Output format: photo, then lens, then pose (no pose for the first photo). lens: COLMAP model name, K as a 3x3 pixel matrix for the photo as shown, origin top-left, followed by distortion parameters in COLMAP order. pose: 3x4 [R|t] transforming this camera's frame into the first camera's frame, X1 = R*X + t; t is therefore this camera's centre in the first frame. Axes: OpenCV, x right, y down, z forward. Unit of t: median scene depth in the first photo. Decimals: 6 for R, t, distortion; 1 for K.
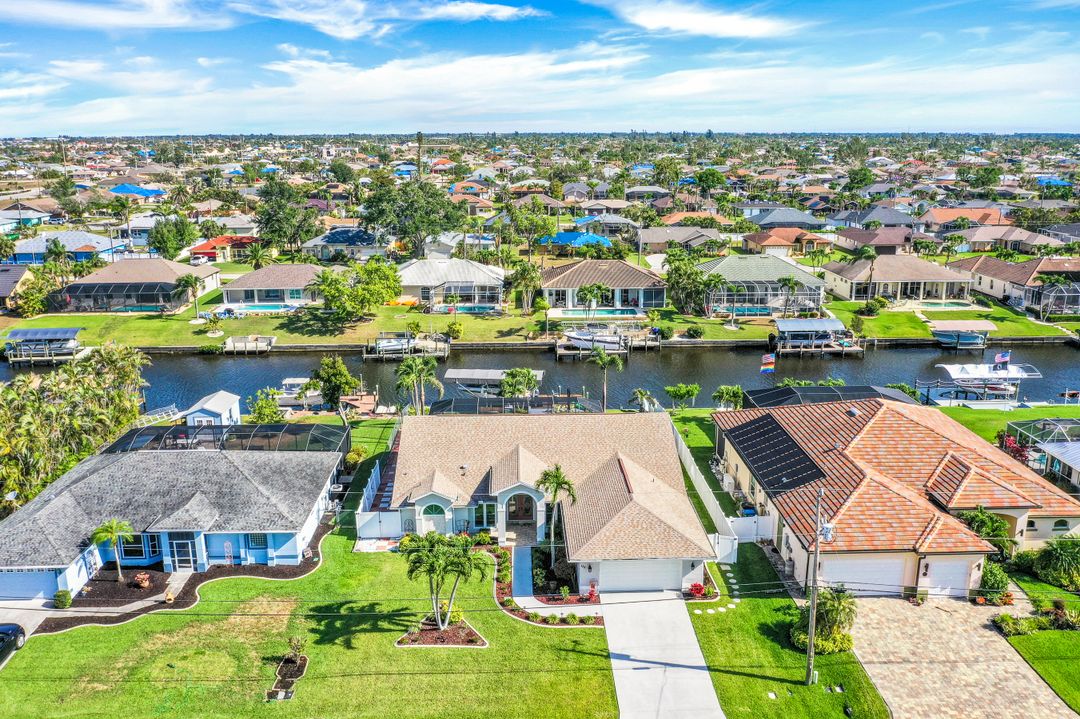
lens RADIAL K [[872.8, 0, 540.8], [0, 872.8, 360.1], [0, 0, 1]] dist [-0.021264, -0.002604]
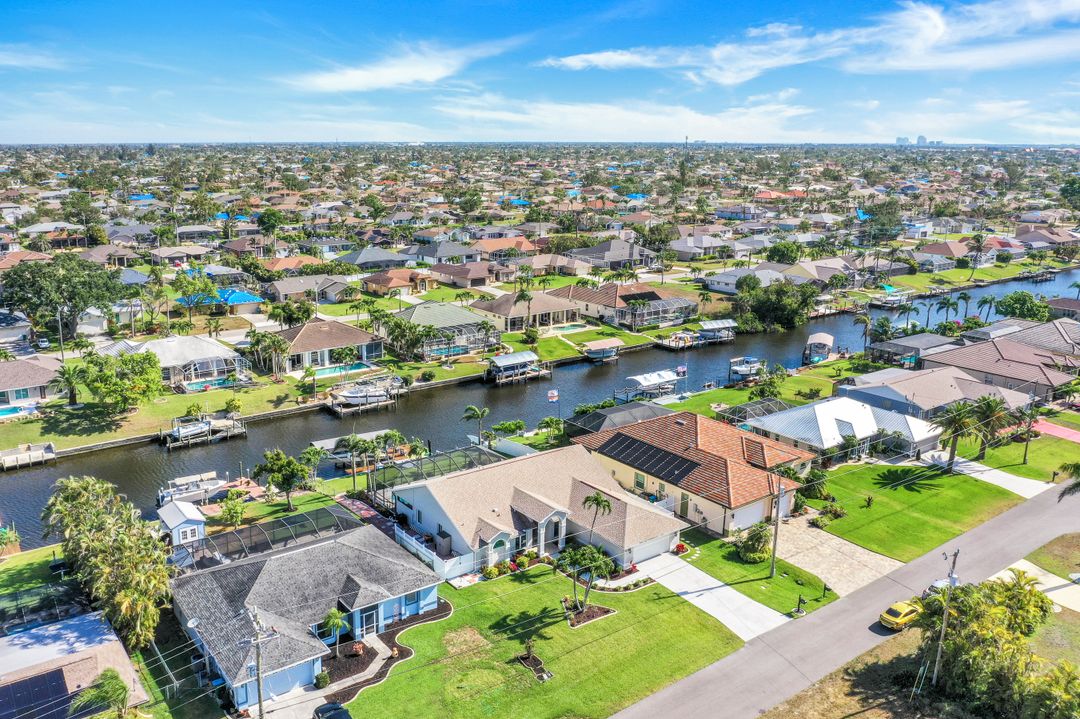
lens RADIAL K [[872.8, 0, 540.8], [0, 872.8, 360.1], [0, 0, 1]] dist [-0.021264, -0.002604]
pose [[0.820739, -0.129874, 0.556345, -0.520234], [0.136916, 0.990153, 0.029160, -0.096701], [-0.554654, 0.052239, 0.830440, -0.131566]]
